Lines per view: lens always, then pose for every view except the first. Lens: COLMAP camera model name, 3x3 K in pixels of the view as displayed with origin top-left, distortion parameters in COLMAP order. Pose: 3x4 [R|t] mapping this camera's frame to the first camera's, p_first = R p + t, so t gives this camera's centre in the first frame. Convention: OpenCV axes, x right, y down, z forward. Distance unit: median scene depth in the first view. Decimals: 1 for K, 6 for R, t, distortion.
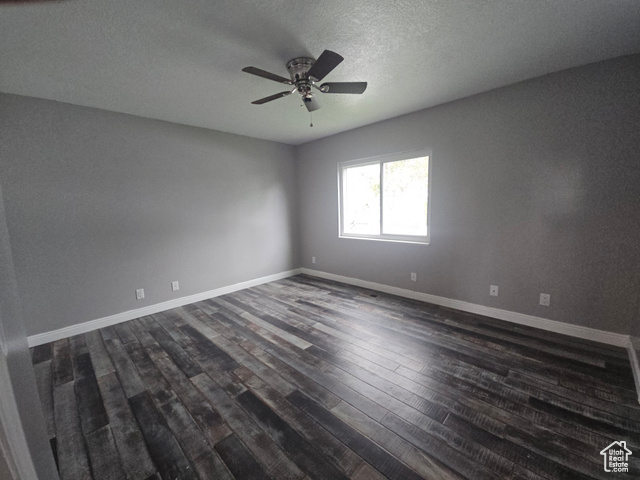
lens RADIAL K [[263.1, 0, 320.0], [0, 263.1, 240.0], [0, 0, 1]] dist [0.000939, -0.000495]
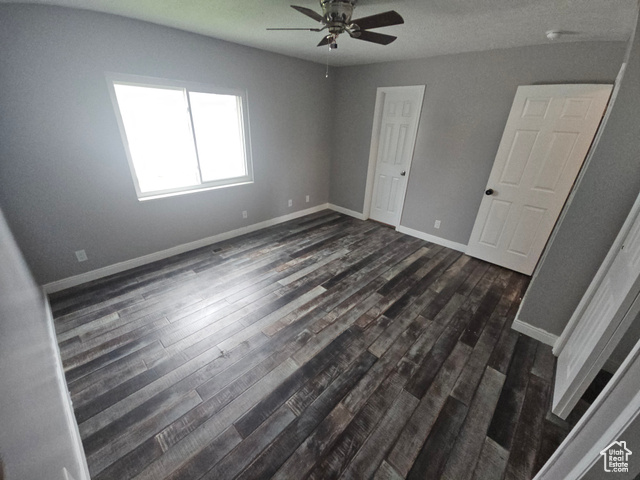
lens RADIAL K [[263.1, 0, 320.0], [0, 263.1, 240.0], [0, 0, 1]] dist [0.000939, -0.000495]
pose [[-0.020137, -0.394101, 0.918847, -1.060339], [0.092313, 0.914374, 0.394206, -0.252793], [-0.995526, 0.092760, 0.017968, 1.002073]]
